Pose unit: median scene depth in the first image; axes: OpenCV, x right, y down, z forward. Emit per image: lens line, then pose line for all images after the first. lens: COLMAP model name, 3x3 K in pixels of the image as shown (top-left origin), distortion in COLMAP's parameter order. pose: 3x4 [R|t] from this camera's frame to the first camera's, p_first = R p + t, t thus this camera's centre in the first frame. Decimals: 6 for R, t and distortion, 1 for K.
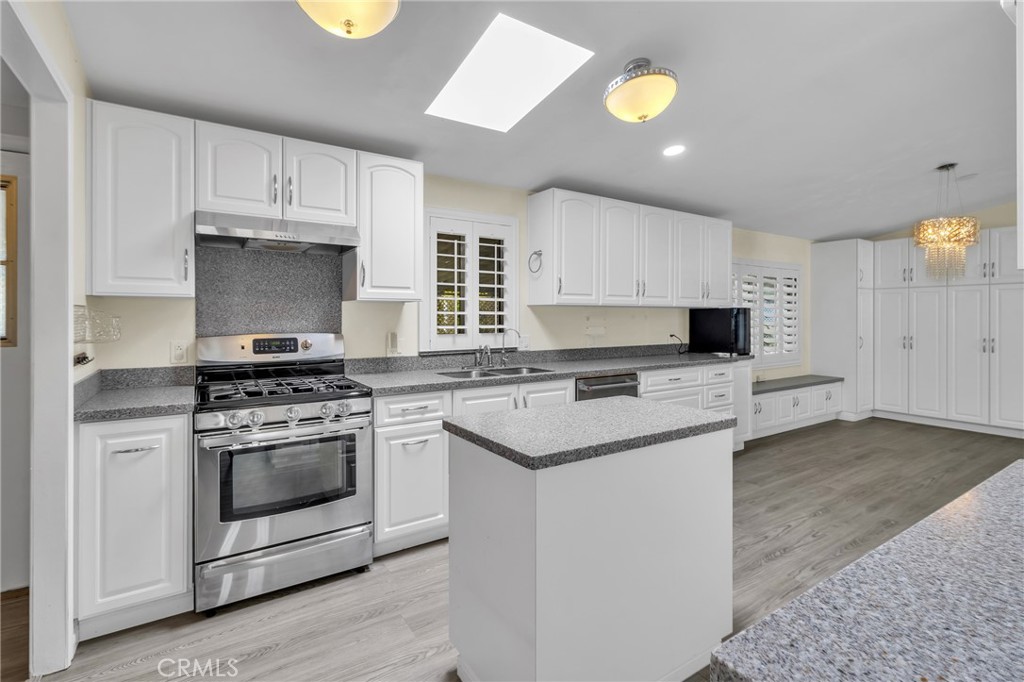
lens RADIAL K [[475.7, 0, 509.7], [0, 475.7, 317.2], [0, 0, 1]] dist [-0.001971, 0.000962]
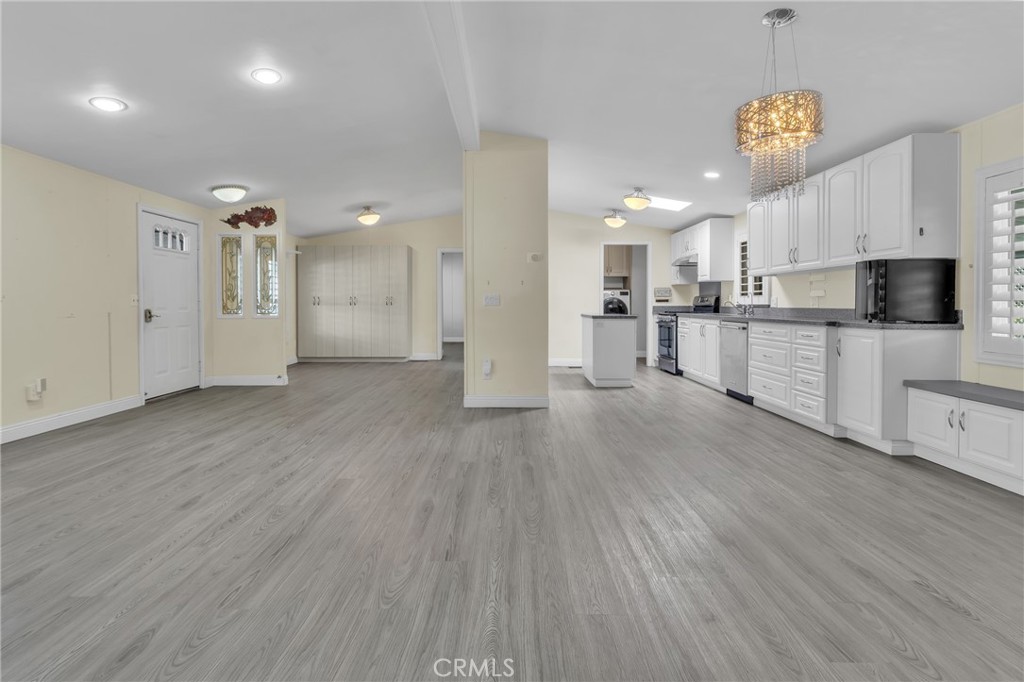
lens RADIAL K [[475.7, 0, 513.5], [0, 475.7, 307.5], [0, 0, 1]] dist [-0.001971, 0.000962]
pose [[-0.526895, 0.008339, -0.849890, 1.431391], [0.002666, 0.999963, 0.008159, 0.047436], [0.849926, 0.002033, -0.526898, 0.906982]]
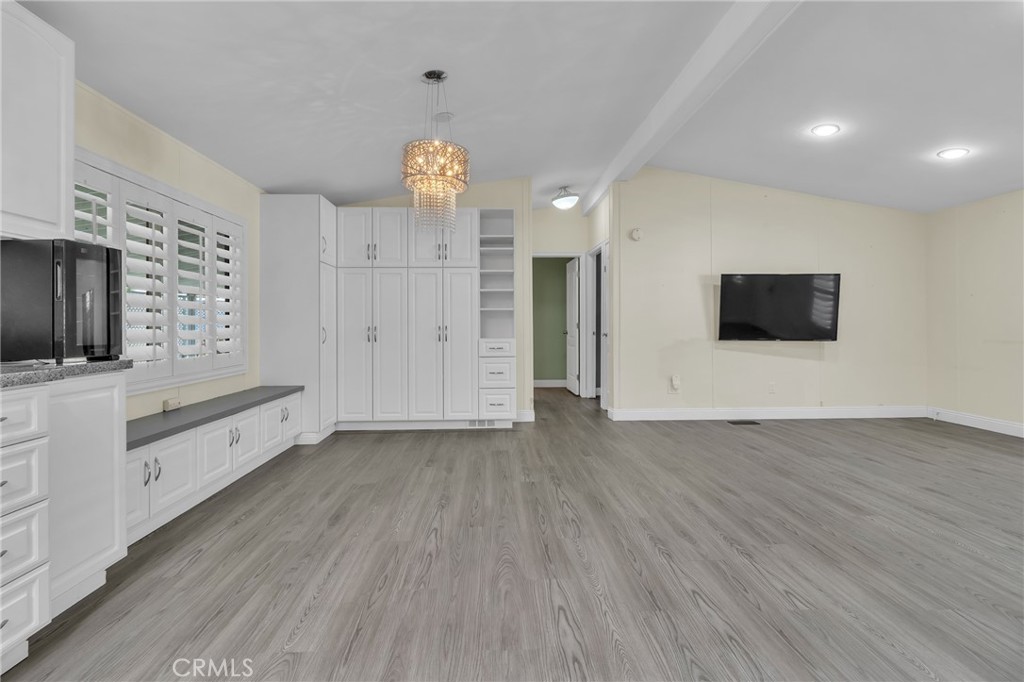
lens RADIAL K [[475.7, 0, 497.3], [0, 475.7, 324.0], [0, 0, 1]] dist [-0.001971, 0.000962]
pose [[0.524503, 0.001286, 0.851408, 0.320293], [0.004423, 0.999981, -0.004235, 0.050814], [-0.851397, 0.005988, 0.524488, 0.489201]]
